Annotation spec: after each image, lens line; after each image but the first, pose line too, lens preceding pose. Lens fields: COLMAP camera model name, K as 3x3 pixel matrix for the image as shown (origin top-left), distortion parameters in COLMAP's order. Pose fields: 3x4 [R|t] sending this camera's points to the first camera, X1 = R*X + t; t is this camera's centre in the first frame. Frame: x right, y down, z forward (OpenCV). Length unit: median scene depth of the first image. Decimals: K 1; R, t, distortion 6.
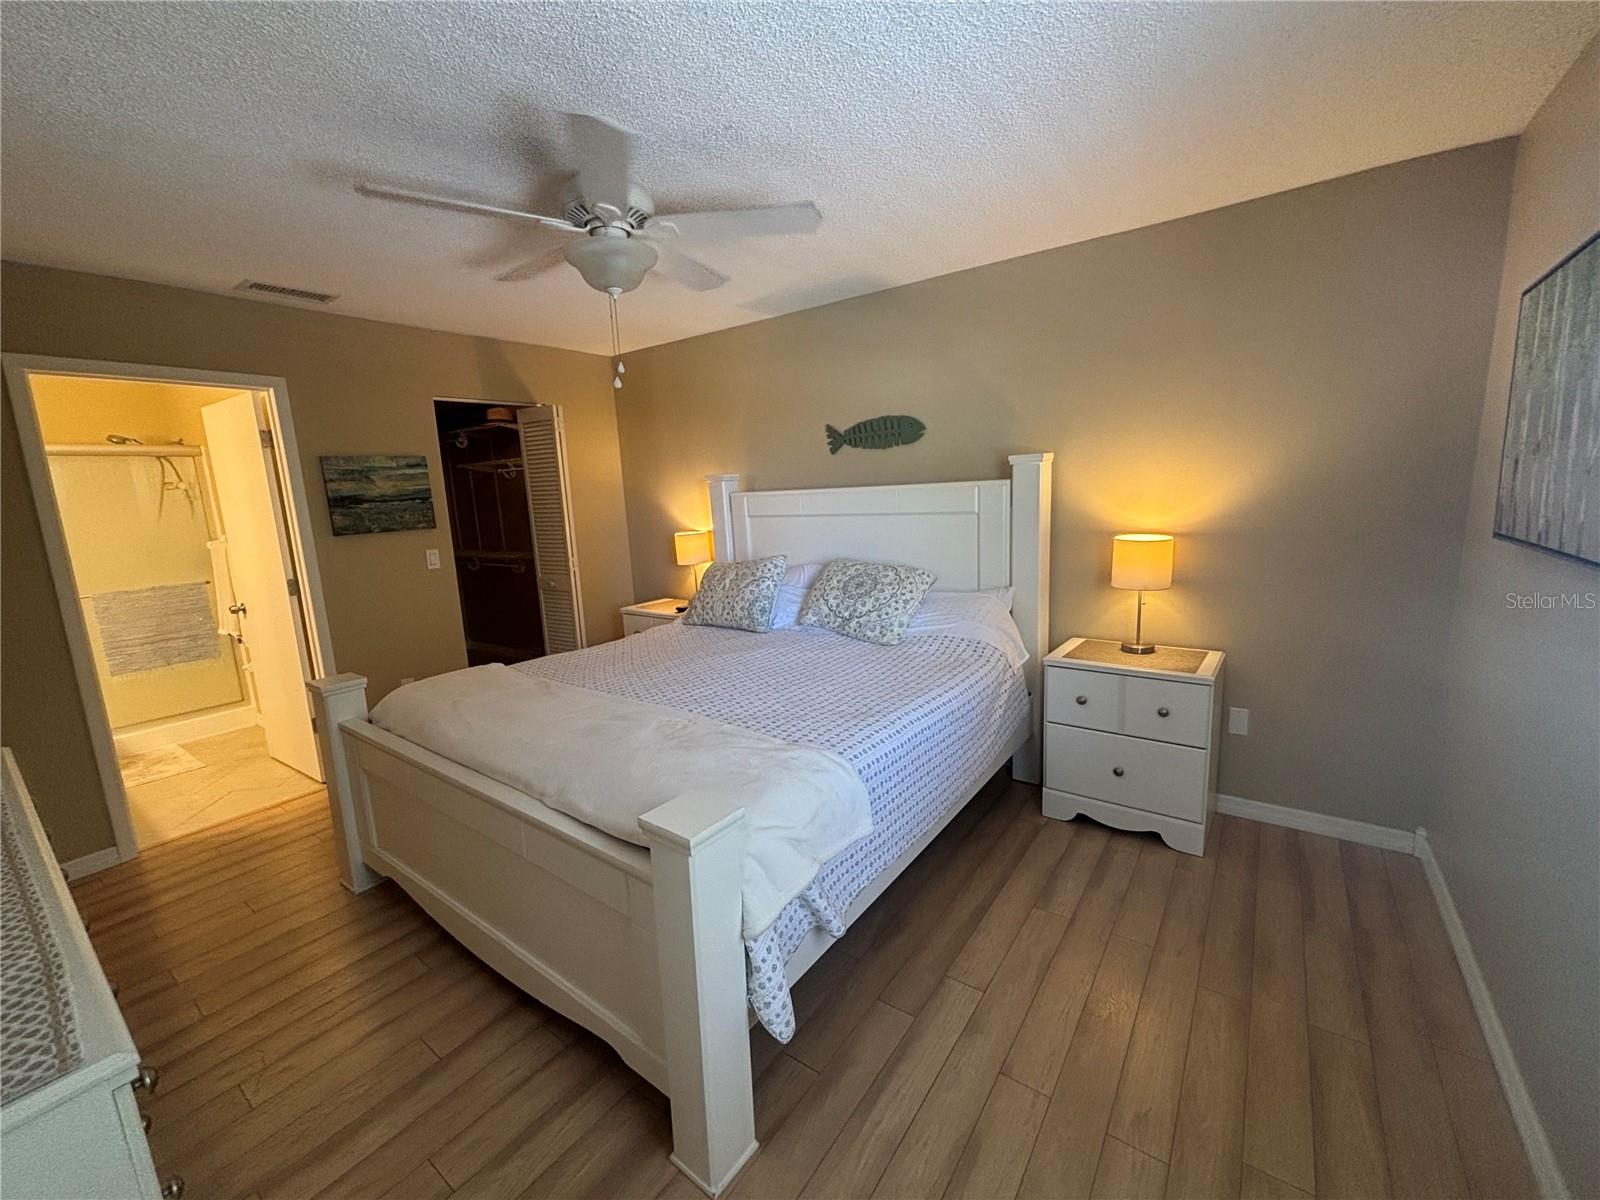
lens RADIAL K [[647.8, 0, 804.0], [0, 647.8, 600.7], [0, 0, 1]] dist [-0.004080, 0.001057]
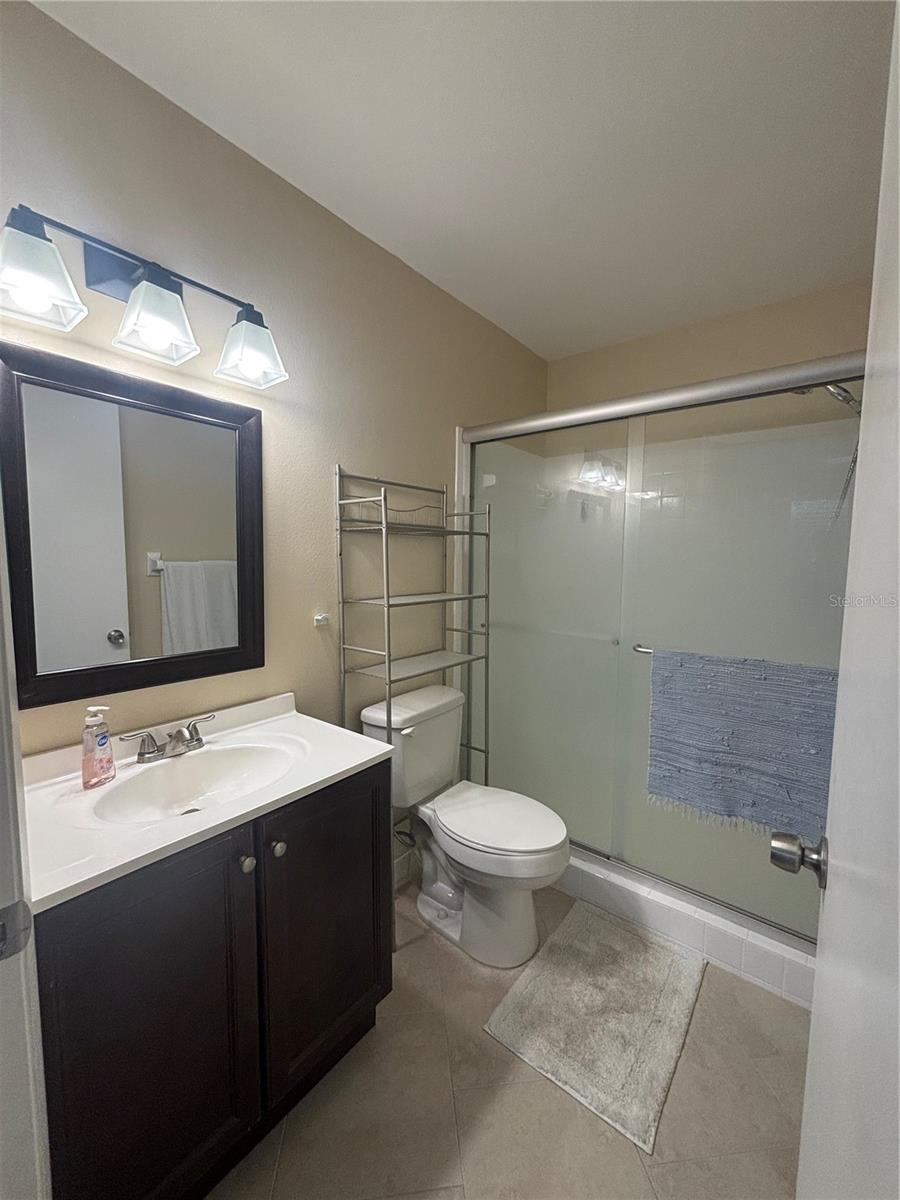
lens RADIAL K [[485.8, 0, 450.7], [0, 485.8, 602.2], [0, 0, 1]] dist [-0.004080, 0.001057]
pose [[-0.043767, 0.133750, -0.990048, -0.657554], [-0.172434, 0.975114, 0.139355, -0.079193], [0.984048, 0.176817, -0.019615, 0.804206]]
